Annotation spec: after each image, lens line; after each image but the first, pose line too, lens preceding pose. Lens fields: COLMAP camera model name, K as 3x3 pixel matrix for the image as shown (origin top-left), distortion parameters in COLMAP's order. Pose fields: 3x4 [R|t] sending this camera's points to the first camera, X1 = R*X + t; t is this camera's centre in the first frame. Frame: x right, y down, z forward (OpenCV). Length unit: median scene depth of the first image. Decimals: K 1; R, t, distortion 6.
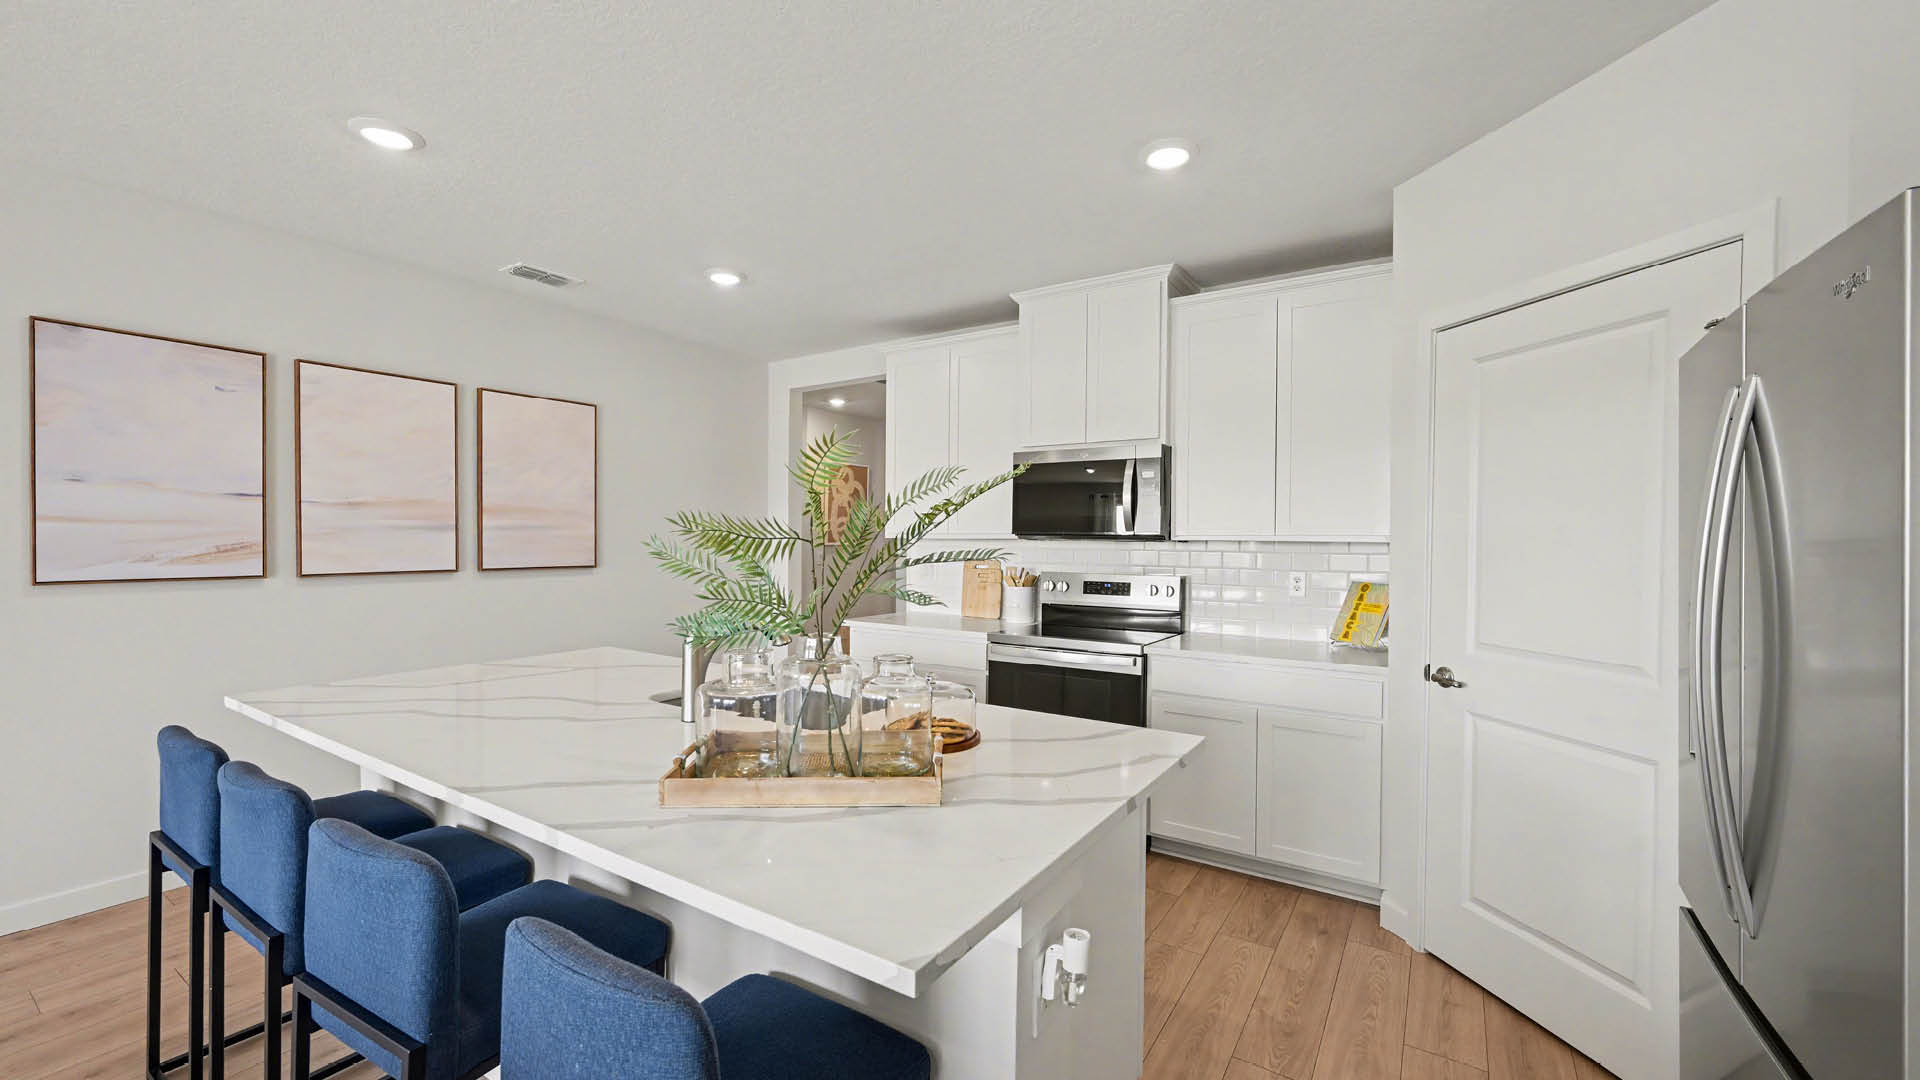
lens RADIAL K [[772.2, 0, 955.5], [0, 772.2, 541.0], [0, 0, 1]] dist [0.011028, -0.001271]
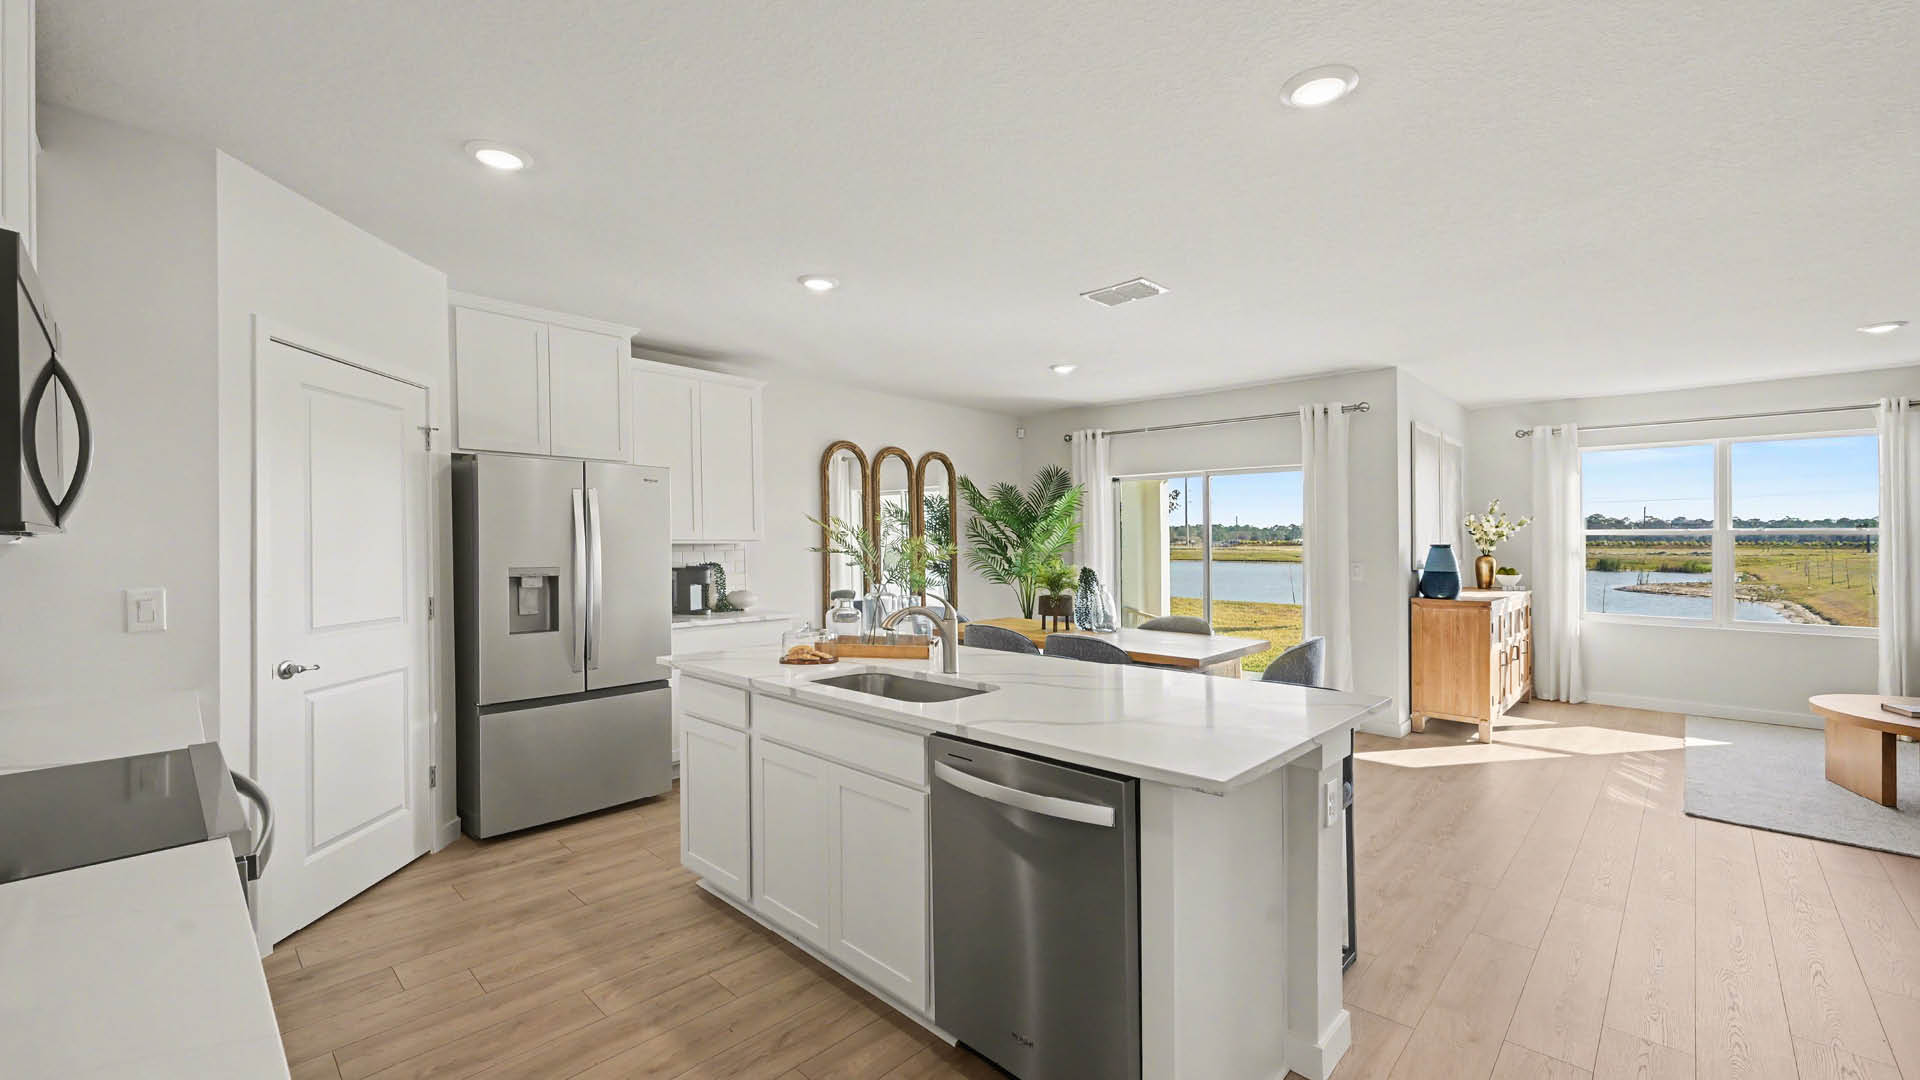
lens RADIAL K [[772.2, 0, 950.6], [0, 772.2, 537.0], [0, 0, 1]] dist [0.011028, -0.001271]
pose [[-0.982879, -0.008142, 0.184074, -0.297170], [-0.008018, 0.999967, 0.001419, -0.011522], [-0.184079, -0.000081, -0.982911, 1.211800]]
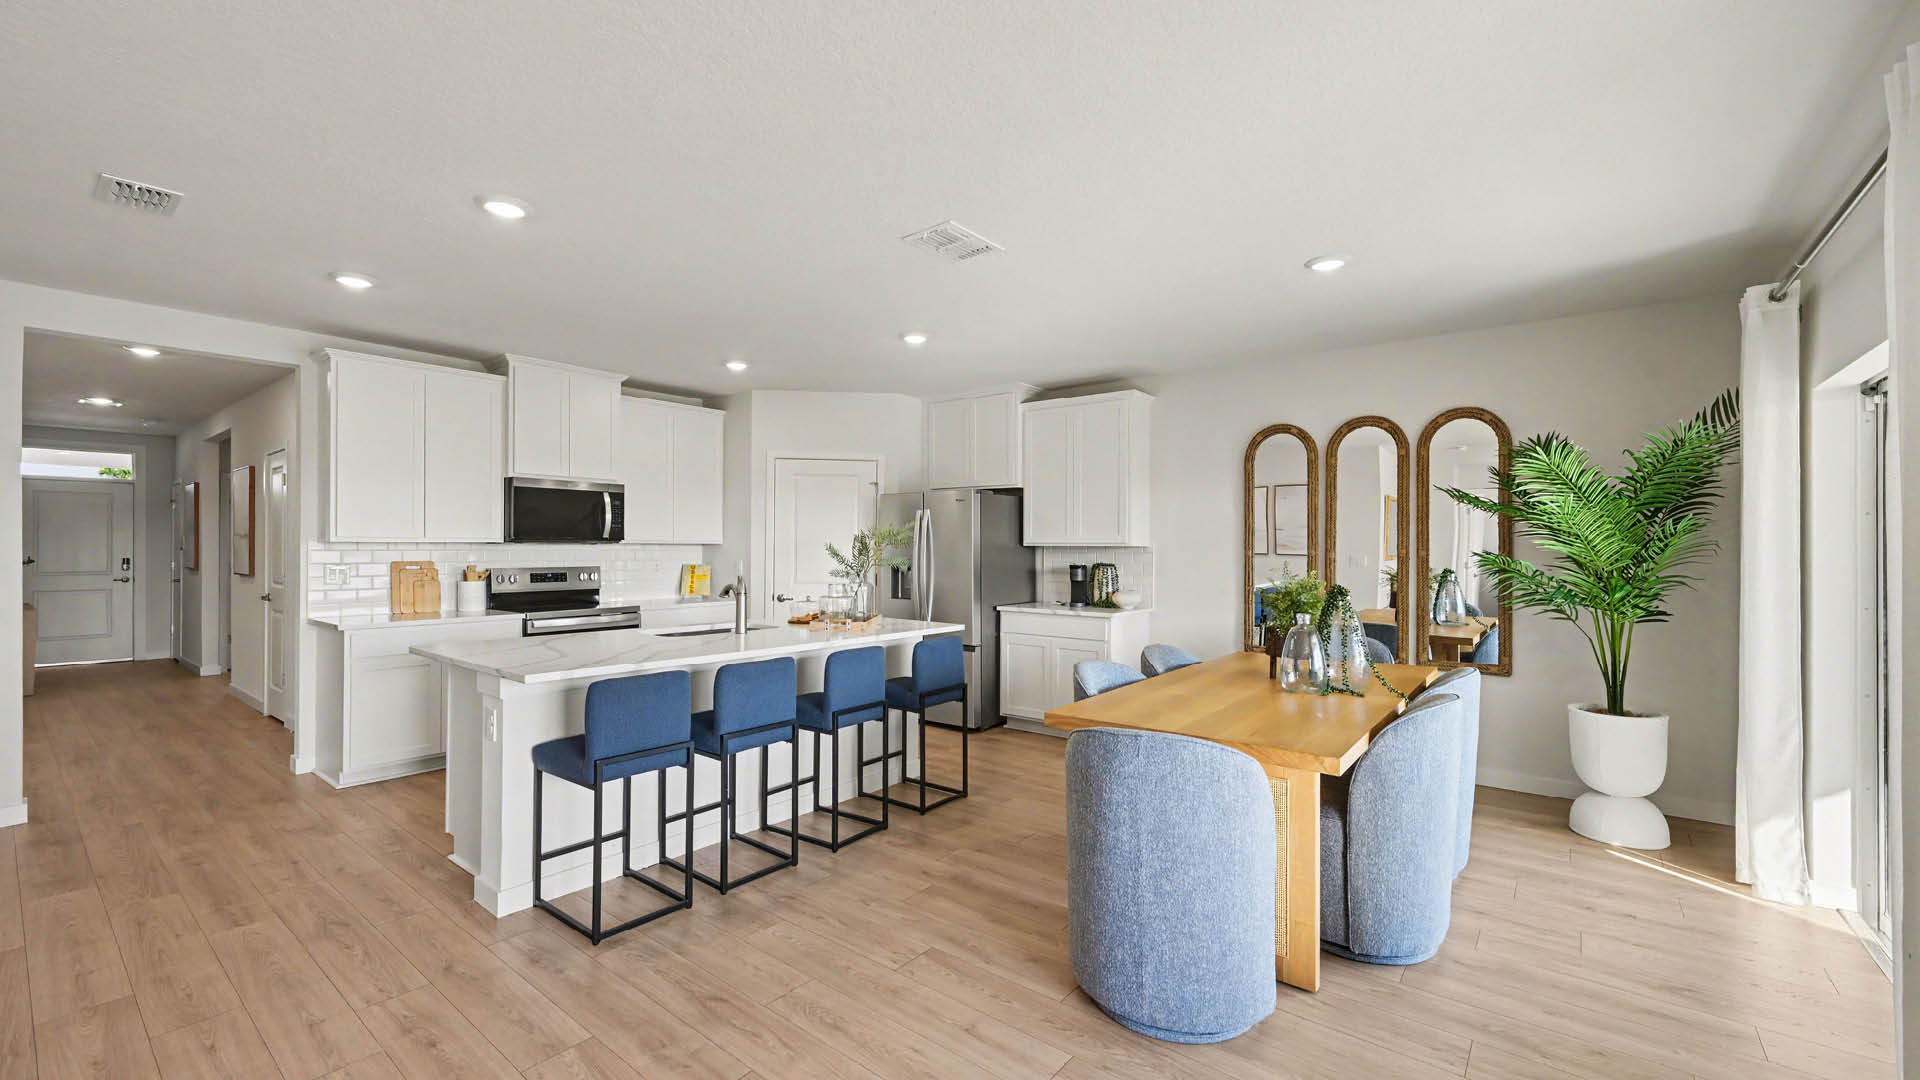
lens RADIAL K [[772.2, 0, 964.7], [0, 772.2, 549.6], [0, 0, 1]] dist [0.011028, -0.001271]
pose [[0.099922, -0.012504, 0.994917, -1.154085], [0.000584, 0.999922, 0.012508, -0.006842], [-0.994995, -0.000668, 0.099921, 0.106294]]
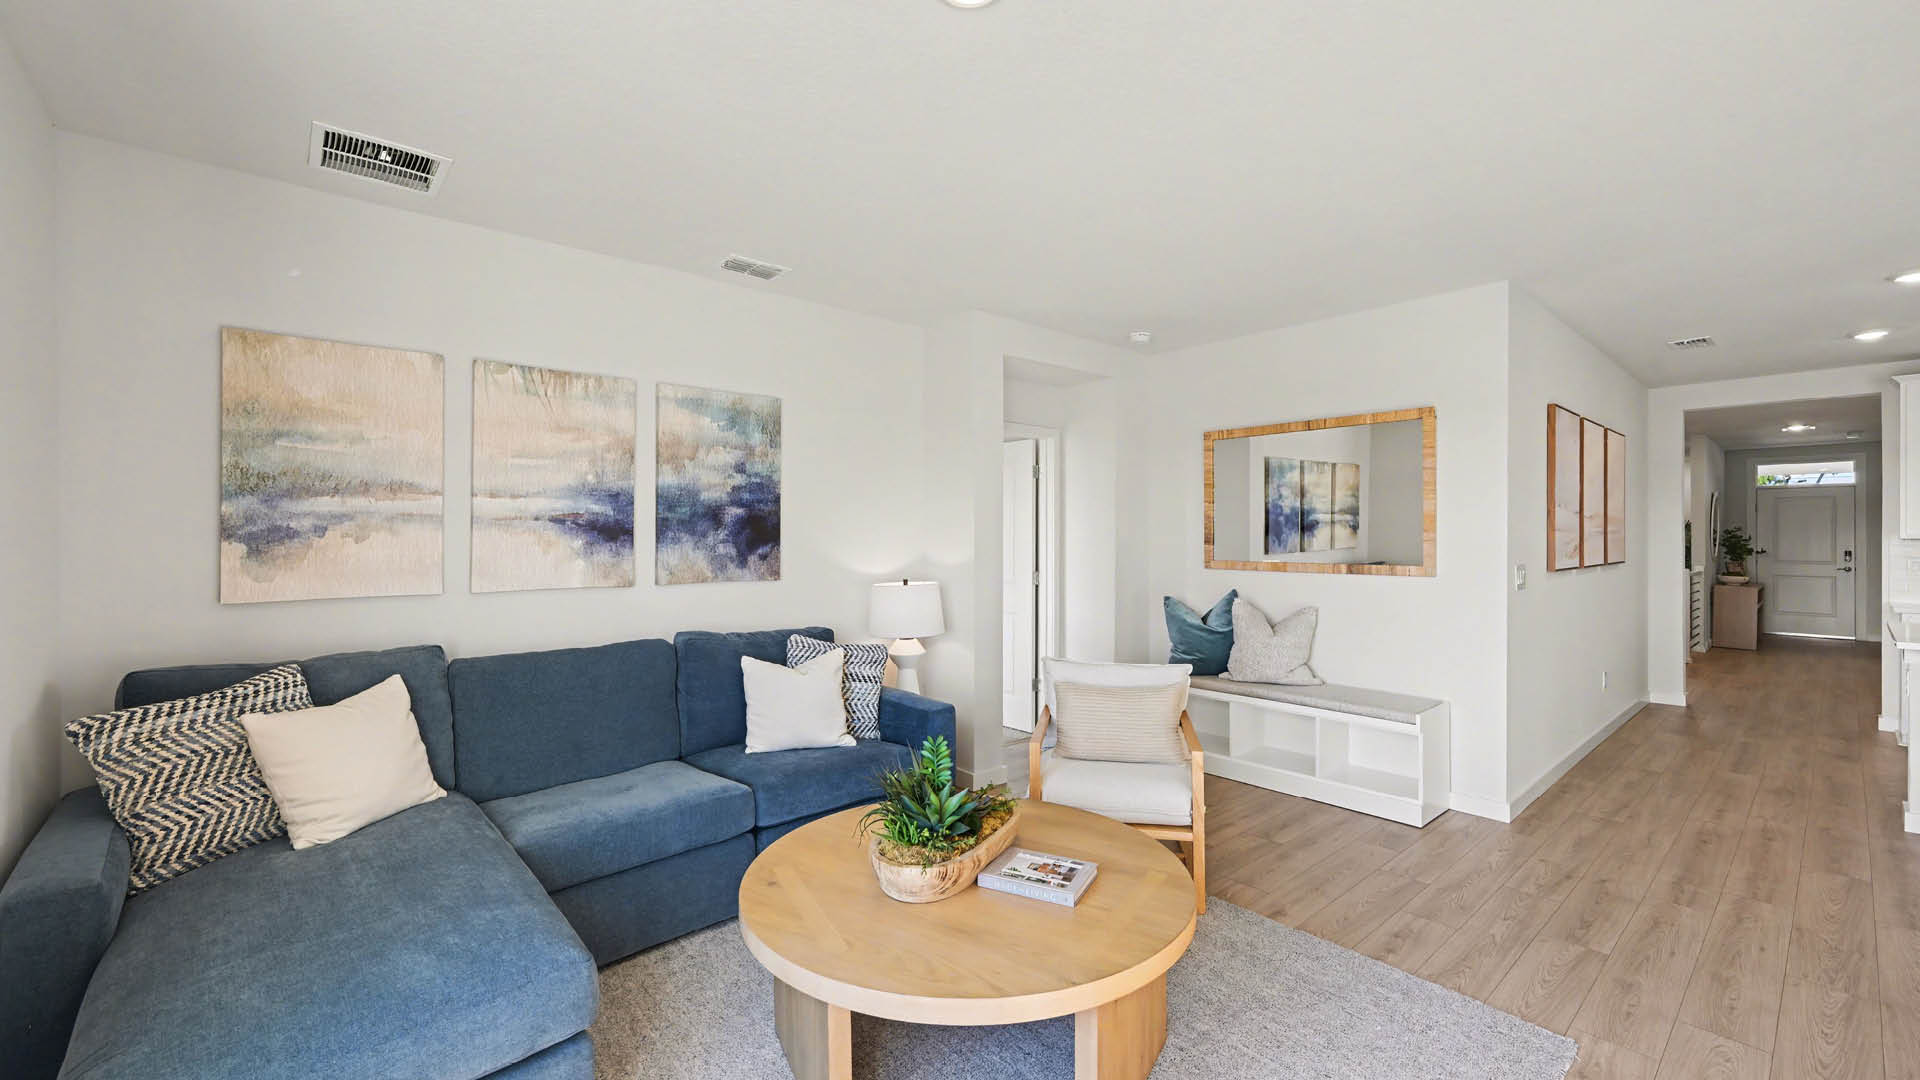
lens RADIAL K [[772.2, 0, 957.3], [0, 772.2, 527.0], [0, 0, 1]] dist [0.011028, -0.001271]
pose [[0.962576, -0.006150, -0.270943, -1.321441], [0.002960, 0.999921, -0.012179, -0.012155], [0.270997, 0.010921, 0.962518, -0.617307]]
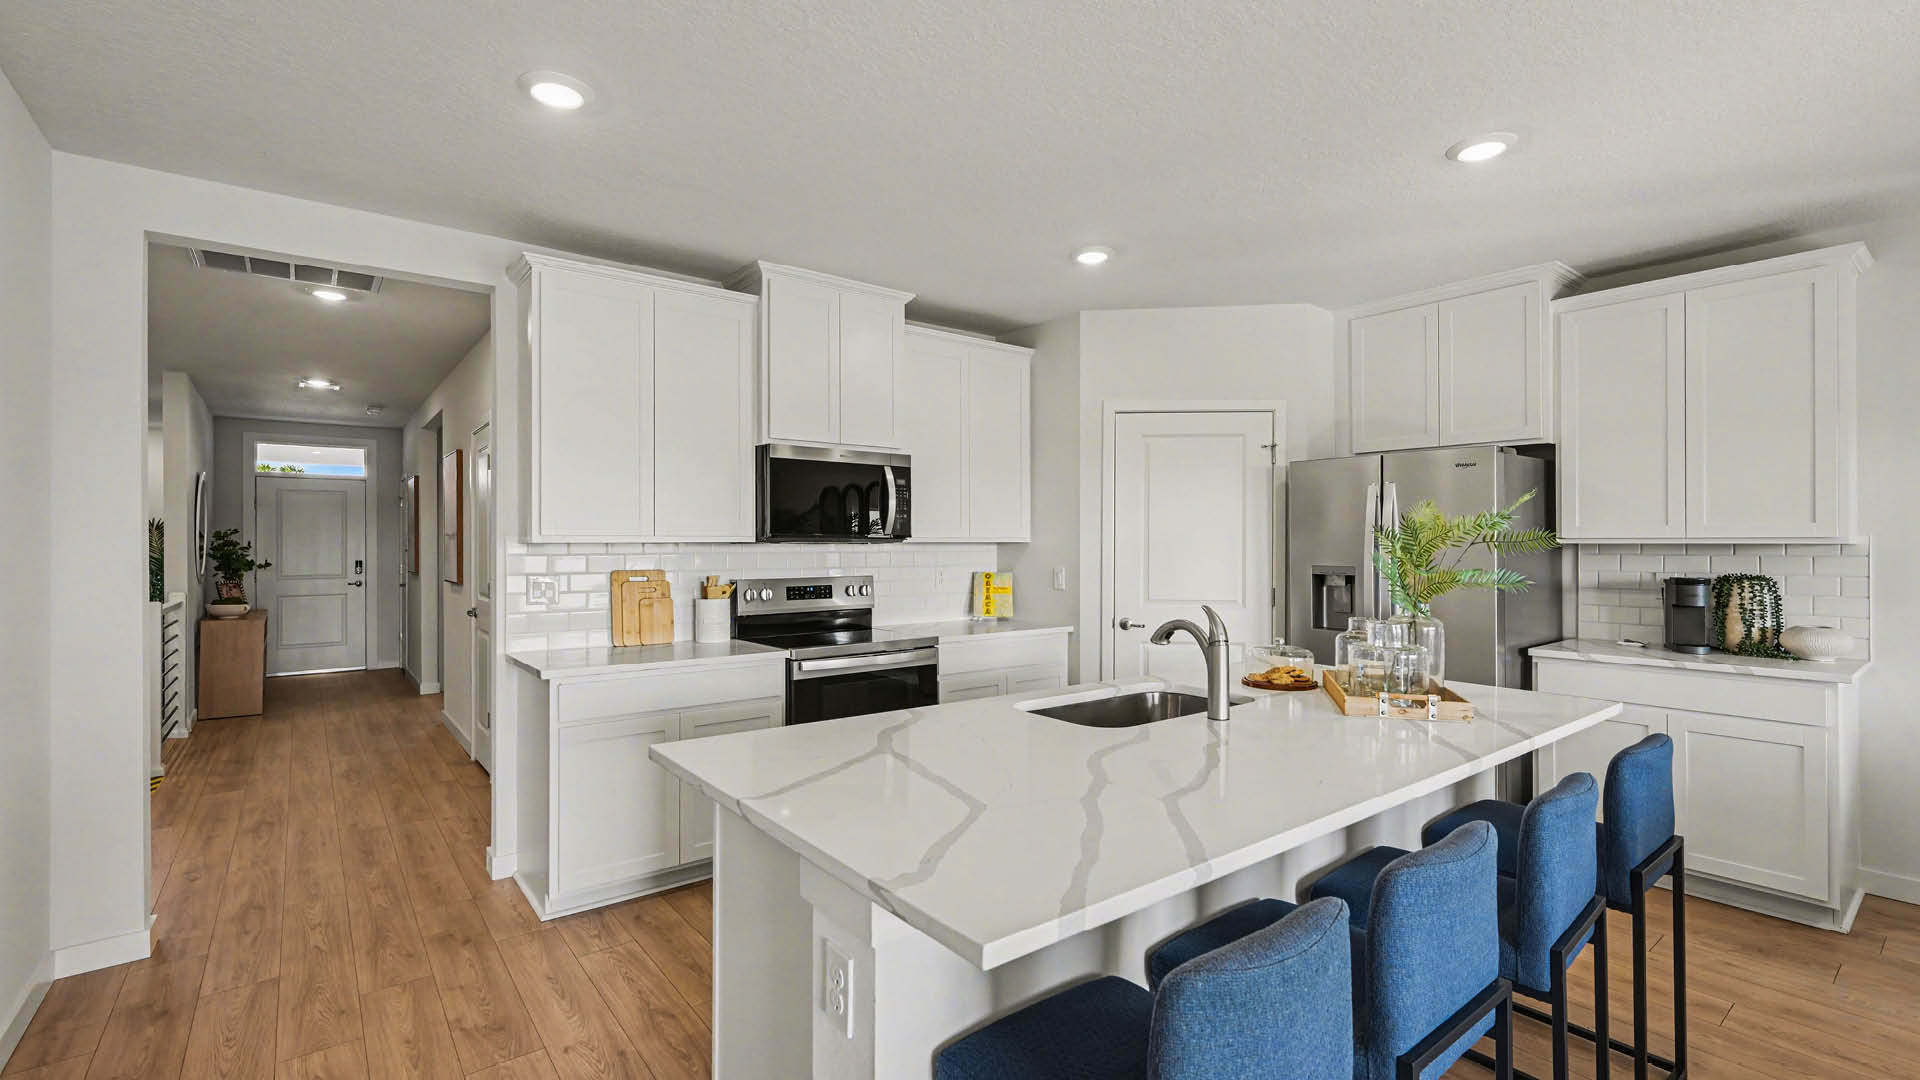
lens RADIAL K [[834.8, 0, 966.6], [0, 834.8, 547.1], [0, 0, 1]] dist [0.005238, 0.000142]
pose [[0.320151, -0.013351, 0.947272, -0.746285], [0.007074, 0.999907, 0.011702, -0.006751], [-0.947340, 0.002955, 0.320215, 0.486003]]
